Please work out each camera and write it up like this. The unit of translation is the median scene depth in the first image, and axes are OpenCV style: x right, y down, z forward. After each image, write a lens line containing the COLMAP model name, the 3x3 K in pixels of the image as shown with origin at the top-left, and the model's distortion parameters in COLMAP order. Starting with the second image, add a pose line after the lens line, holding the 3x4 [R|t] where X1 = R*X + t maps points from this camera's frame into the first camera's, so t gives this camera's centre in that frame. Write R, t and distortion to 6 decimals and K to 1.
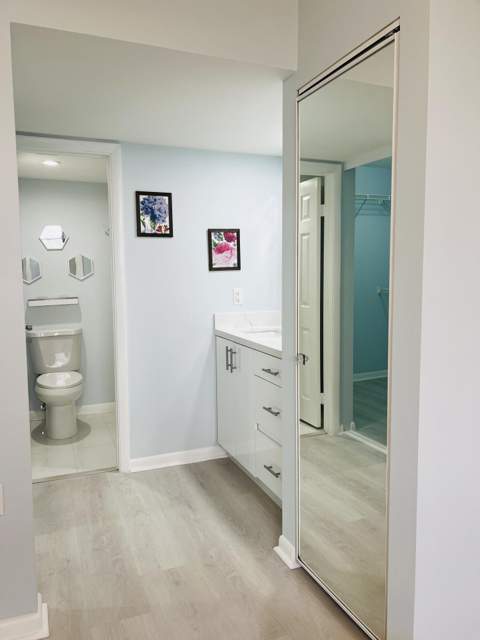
lens RADIAL K [[482.2, 0, 240.0], [0, 482.2, 320.0], [0, 0, 1]] dist [0.003682, -0.000003]
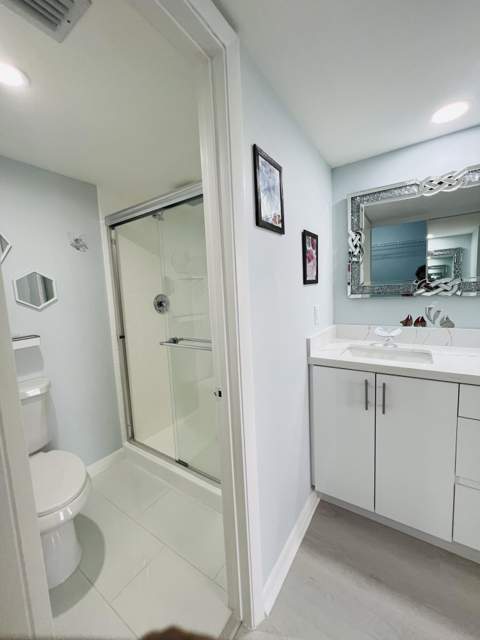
lens RADIAL K [[262.0, 0, 240.0], [0, 262.0, 320.0], [0, 0, 1]] dist [0.000119, 0.000124]
pose [[0.826016, -0.095658, 0.555470, -0.388021], [0.099482, 0.994765, 0.023374, -0.064516], [-0.554798, 0.035952, 0.831208, 0.703584]]
